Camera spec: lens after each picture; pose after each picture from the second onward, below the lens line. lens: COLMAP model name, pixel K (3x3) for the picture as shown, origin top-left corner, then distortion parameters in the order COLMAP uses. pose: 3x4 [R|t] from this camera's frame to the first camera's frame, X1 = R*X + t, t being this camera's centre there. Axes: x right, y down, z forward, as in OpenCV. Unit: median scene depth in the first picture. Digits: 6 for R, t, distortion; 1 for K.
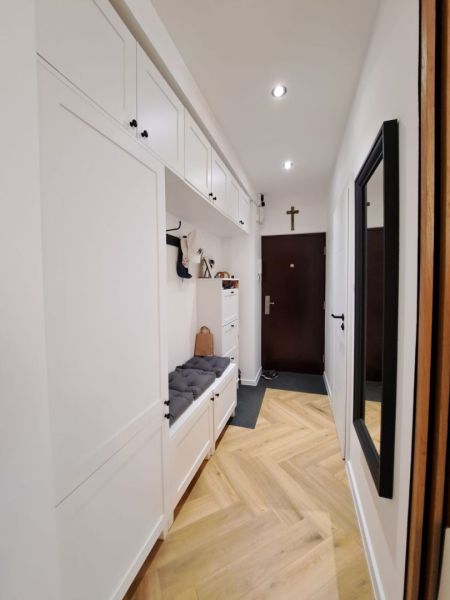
lens RADIAL K [[238.2, 0, 222.3], [0, 238.2, 296.2], [0, 0, 1]] dist [-0.001346, -0.000588]
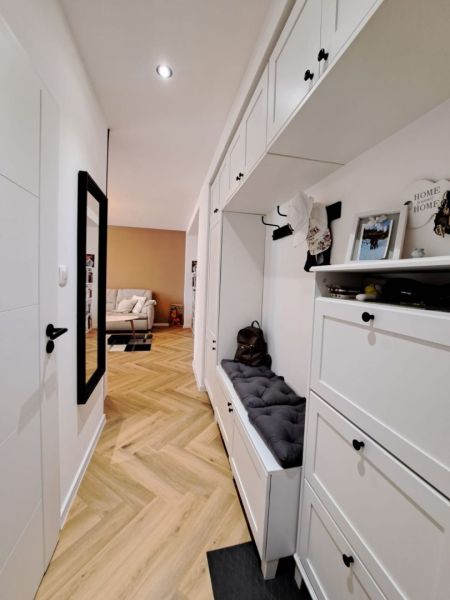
lens RADIAL K [[238.2, 0, 222.3], [0, 238.2, 296.2], [0, 0, 1]] dist [-0.001346, -0.000588]
pose [[-0.844627, 0.014664, -0.535154, 0.519607], [-0.061868, 0.990254, 0.124780, -0.103118], [0.531768, 0.138502, -0.835488, 1.887913]]
